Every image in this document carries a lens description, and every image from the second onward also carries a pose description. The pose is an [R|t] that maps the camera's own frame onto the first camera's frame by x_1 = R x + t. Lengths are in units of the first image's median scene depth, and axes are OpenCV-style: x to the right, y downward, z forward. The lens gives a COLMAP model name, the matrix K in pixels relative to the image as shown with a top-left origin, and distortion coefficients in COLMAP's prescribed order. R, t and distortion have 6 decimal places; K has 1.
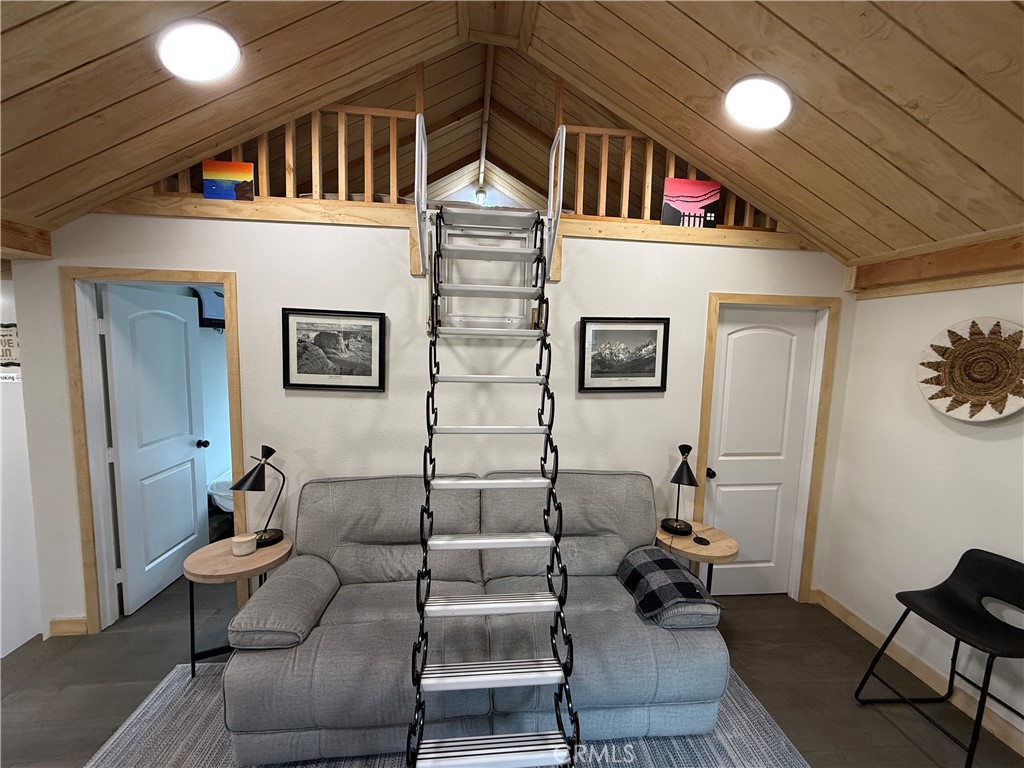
lens RADIAL K [[405.1, 0, 510.5], [0, 405.1, 383.2], [0, 0, 1]] dist [-0.000182, -0.000117]
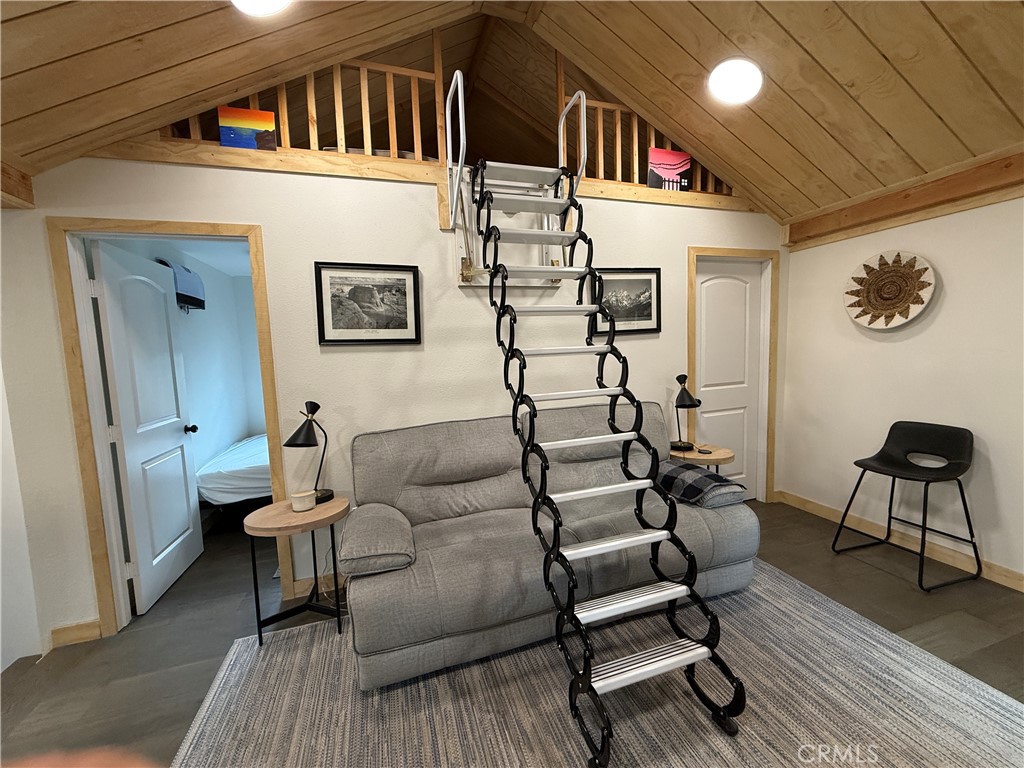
lens RADIAL K [[405.1, 0, 510.5], [0, 405.1, 383.0], [0, 0, 1]] dist [-0.000182, -0.000117]
pose [[0.975458, -0.081547, 0.204530, -0.317311], [0.083689, 0.996490, -0.001827, 0.145430], [-0.203663, 0.018899, 0.978859, -0.052179]]
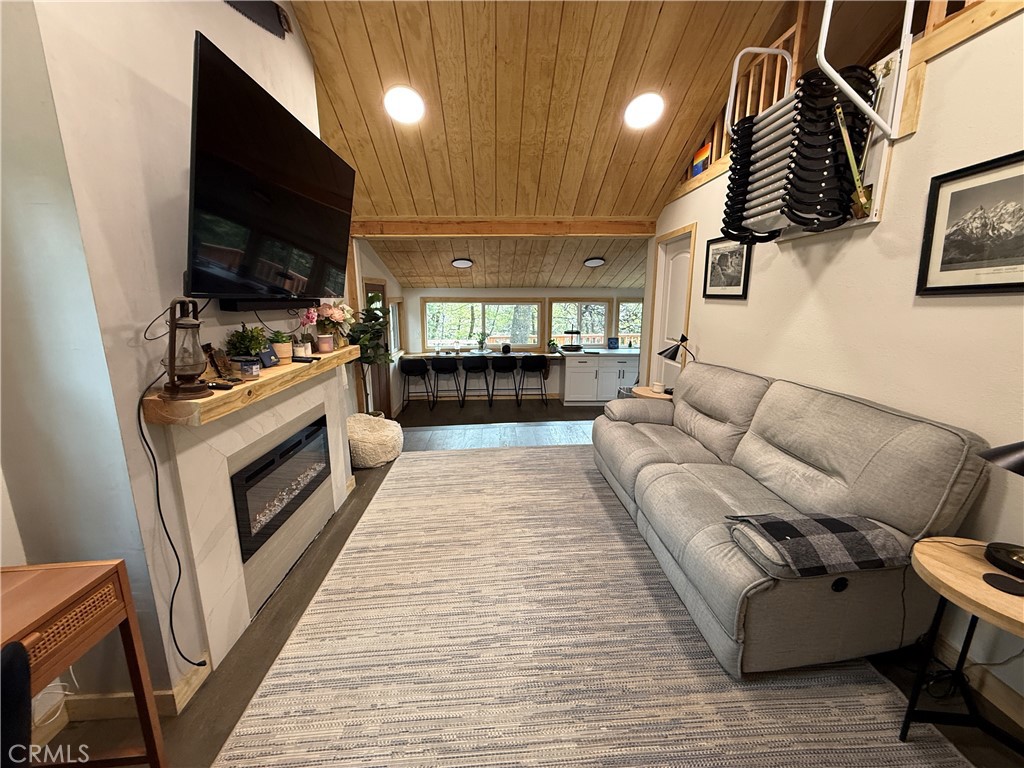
lens RADIAL K [[405.1, 0, 510.2], [0, 405.1, 382.8], [0, 0, 1]] dist [-0.000182, -0.000117]
pose [[-0.052919, 0.175108, -0.983126, 0.968589], [-0.095932, 0.979061, 0.179547, 0.117931], [0.993980, 0.103814, -0.035012, 0.392647]]
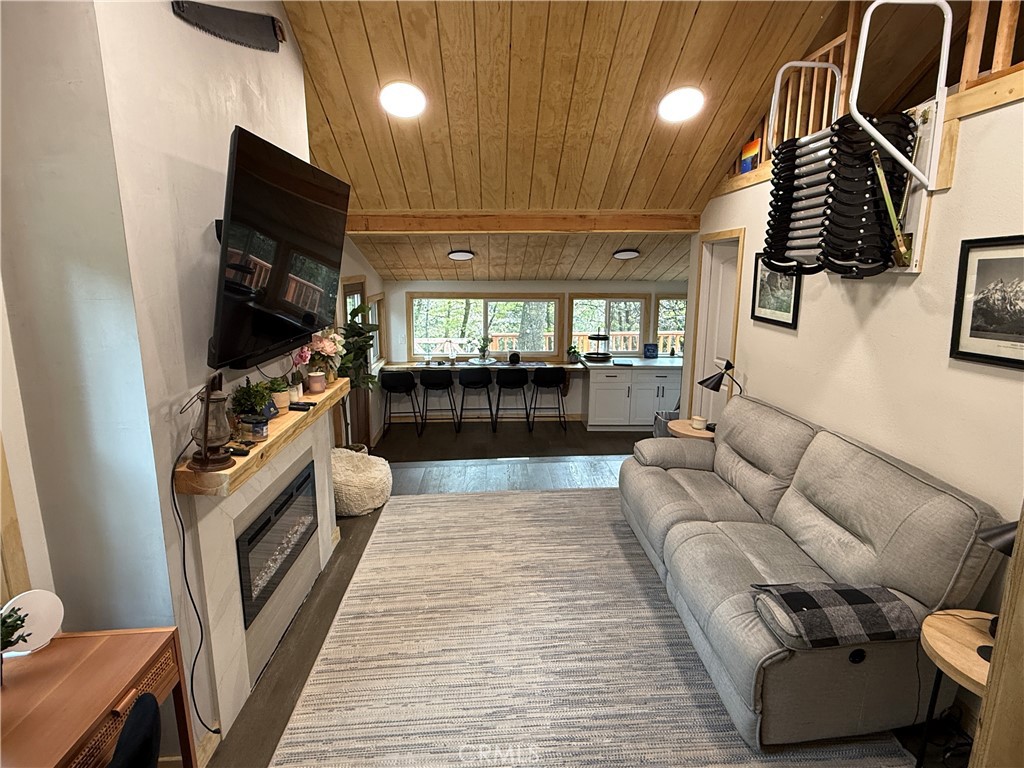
lens RADIAL K [[556.8, 0, 512.7], [0, 556.8, 381.1], [0, 0, 1]] dist [-0.001750, 0.002010]
pose [[-0.058485, 0.173332, -0.983125, 1.187639], [-0.100669, 0.978767, 0.178553, -0.031604], [0.993199, 0.109413, -0.039794, 0.366331]]
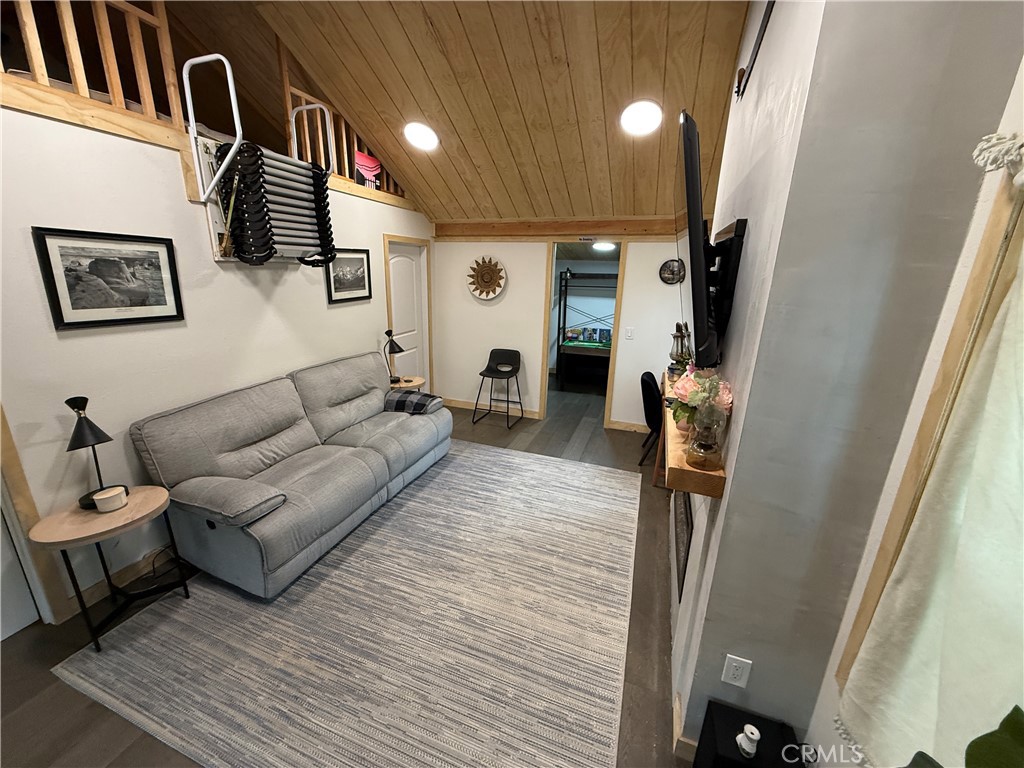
lens RADIAL K [[405.1, 0, 510.4], [0, 405.1, 382.8], [0, 0, 1]] dist [-0.000182, -0.000117]
pose [[0.429150, -0.259047, 0.865289, -0.906021], [0.075959, 0.964948, 0.251209, -0.019723], [-0.900033, -0.042080, 0.433785, -0.187988]]
